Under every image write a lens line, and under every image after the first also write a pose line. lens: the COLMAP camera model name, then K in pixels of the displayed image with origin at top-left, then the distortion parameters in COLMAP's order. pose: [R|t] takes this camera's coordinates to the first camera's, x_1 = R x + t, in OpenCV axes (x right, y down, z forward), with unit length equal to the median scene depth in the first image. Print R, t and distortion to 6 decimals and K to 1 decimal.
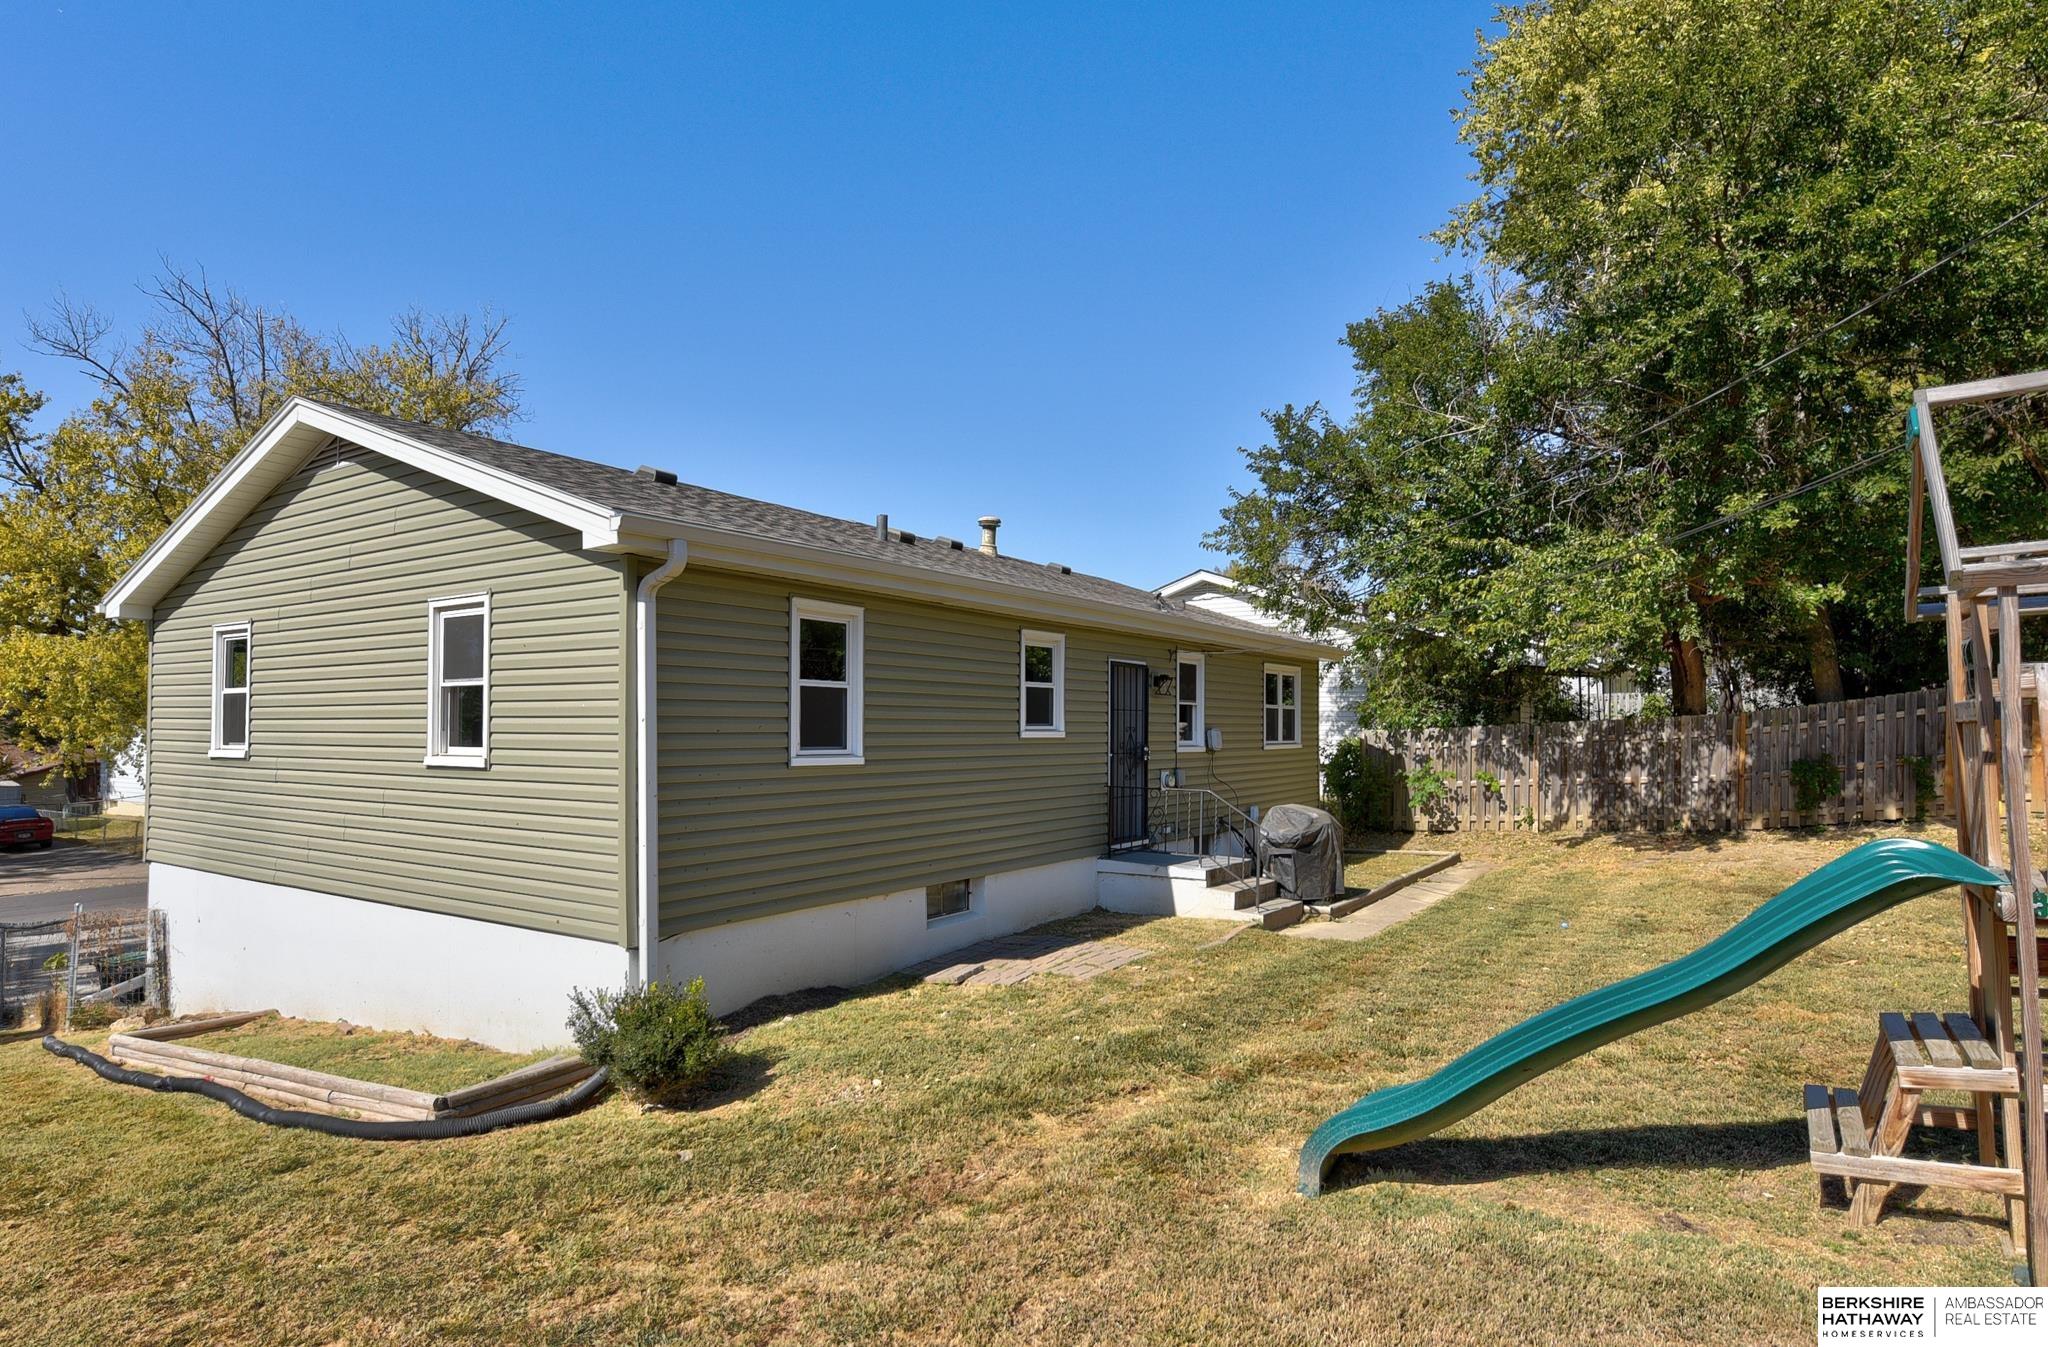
lens RADIAL K [[1101.0, 0, 1024.0], [0, 1101.0, 673.5], [0, 0, 1]] dist [-0.001979, -0.000521]
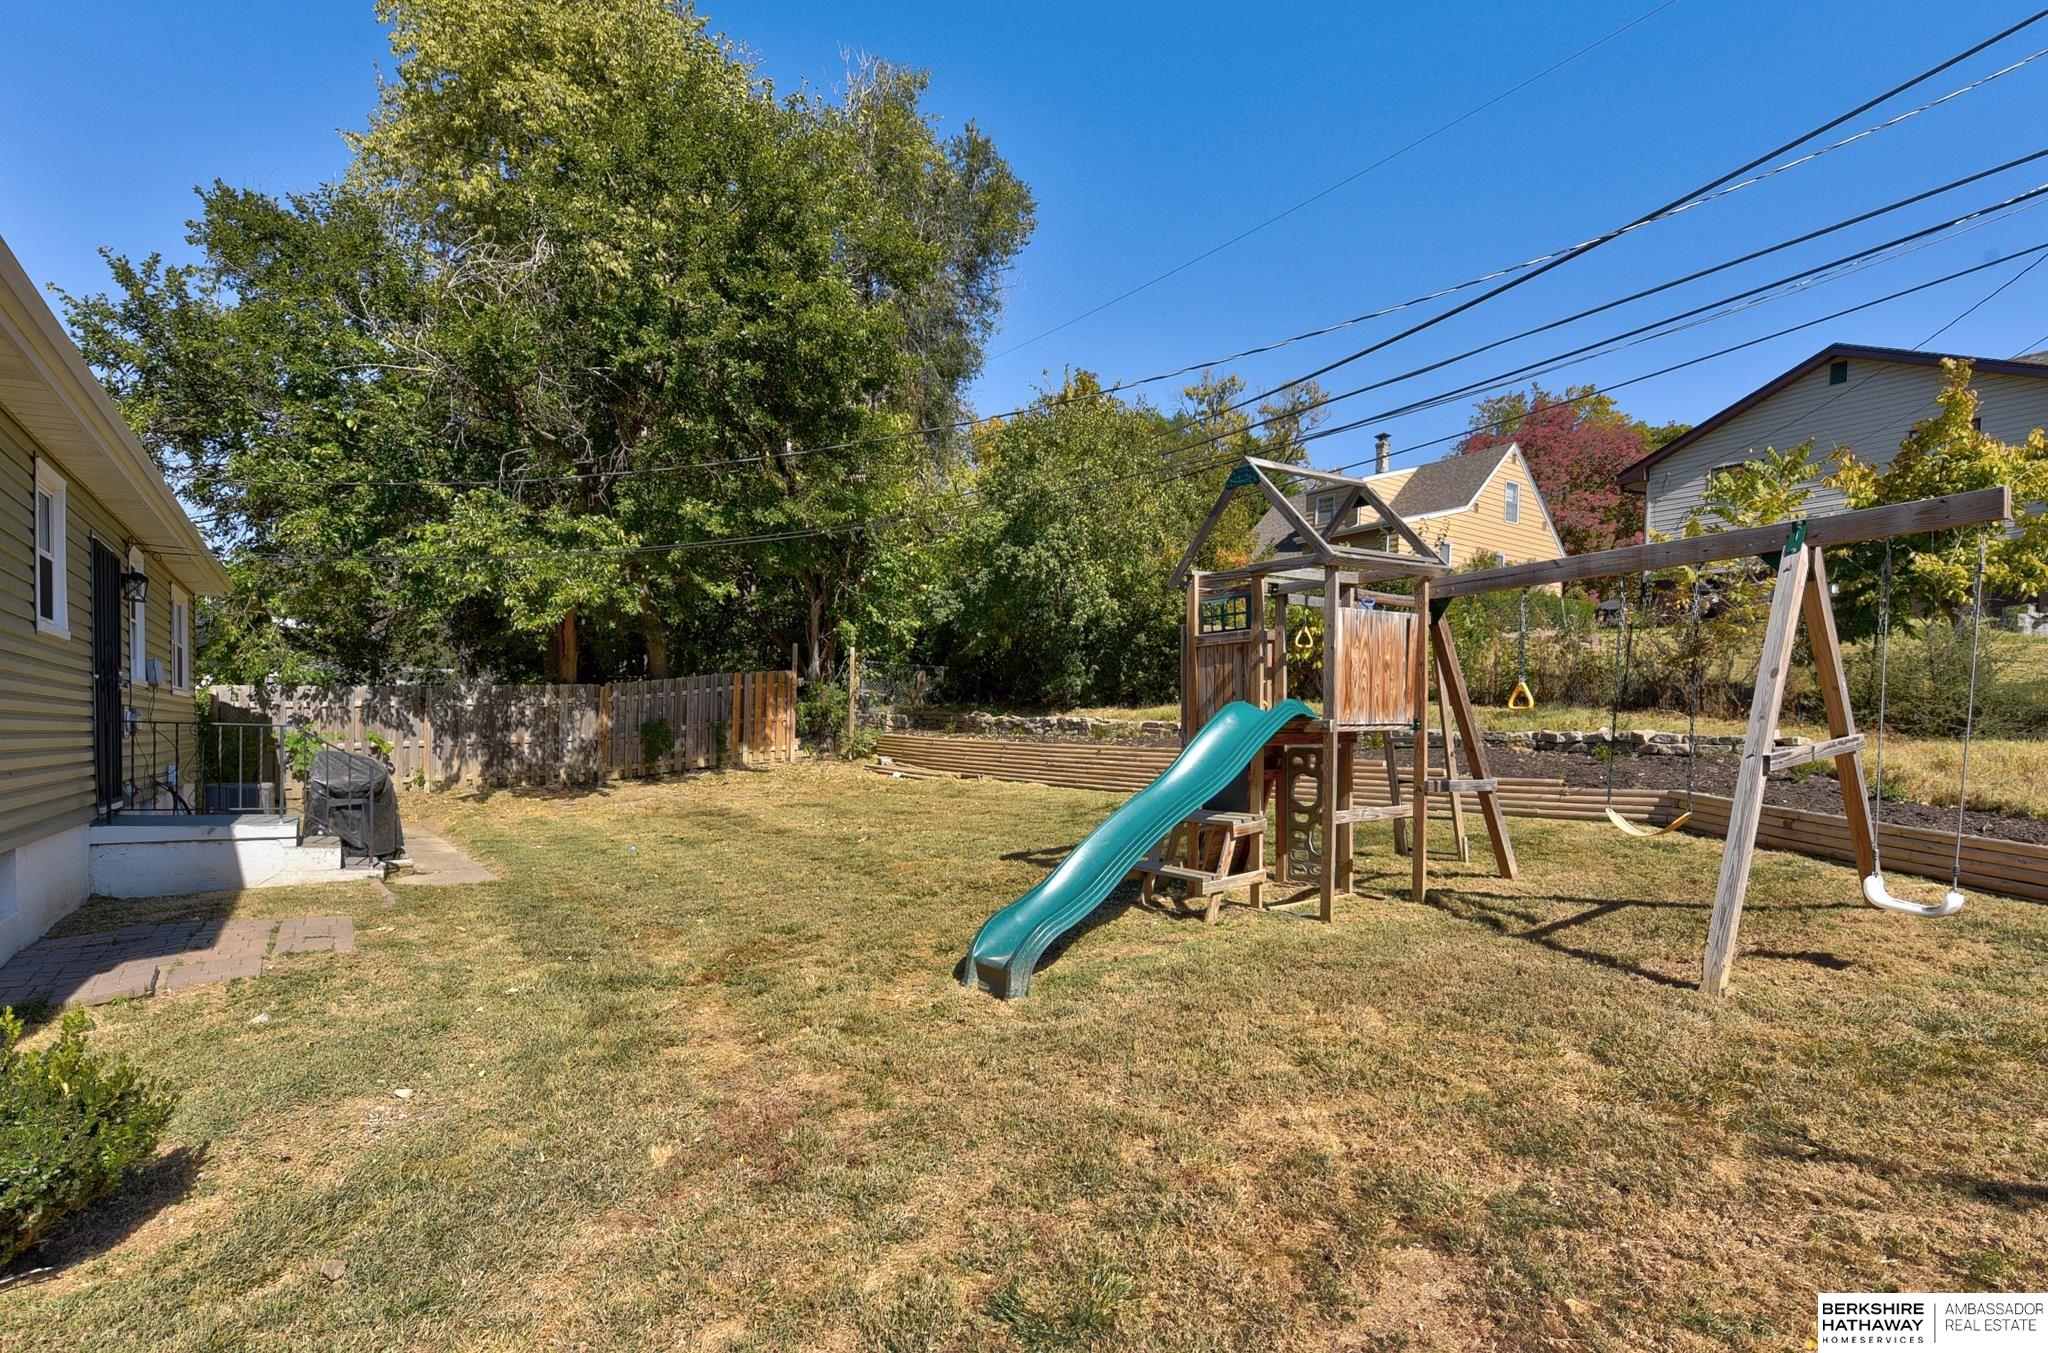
lens RADIAL K [[1009.6, 0, 1025.4], [0, 1009.6, 738.3], [0, 0, 1]] dist [-0.001041, -0.000308]
pose [[0.369390, 0.005537, 0.929258, -0.200077], [-0.061469, 0.997938, 0.018489, 0.045691], [-0.927239, -0.063950, 0.368969, 0.160683]]
